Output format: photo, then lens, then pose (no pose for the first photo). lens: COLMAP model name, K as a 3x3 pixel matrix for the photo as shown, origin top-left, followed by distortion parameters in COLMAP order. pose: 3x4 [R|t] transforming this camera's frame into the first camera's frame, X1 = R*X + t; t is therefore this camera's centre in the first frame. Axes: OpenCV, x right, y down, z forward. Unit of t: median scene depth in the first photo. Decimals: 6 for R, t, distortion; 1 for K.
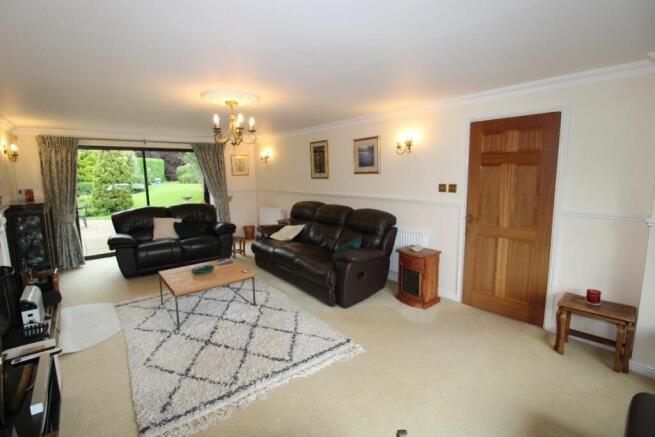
lens RADIAL K [[305.5, 0, 327.7], [0, 305.5, 213.9], [0, 0, 1]] dist [-0.018482, -0.001045]
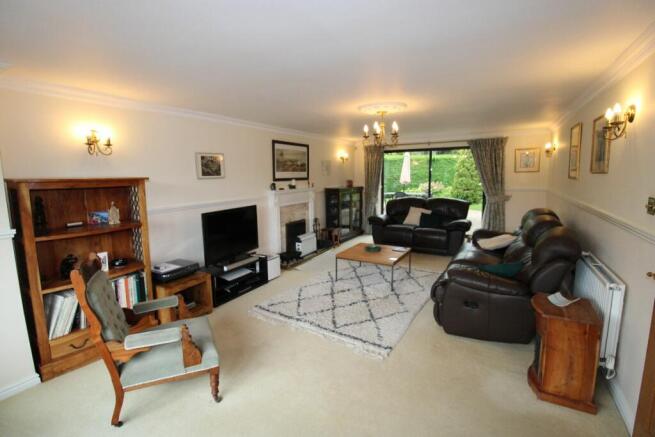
lens RADIAL K [[305.5, 0, 324.9], [0, 305.5, 218.2], [0, 0, 1]] dist [-0.018482, -0.001045]
pose [[0.330539, 0.147793, -0.932149, 0.682002], [-0.116318, 0.986512, 0.115167, -0.061976], [0.936597, 0.070359, 0.343272, 0.370962]]
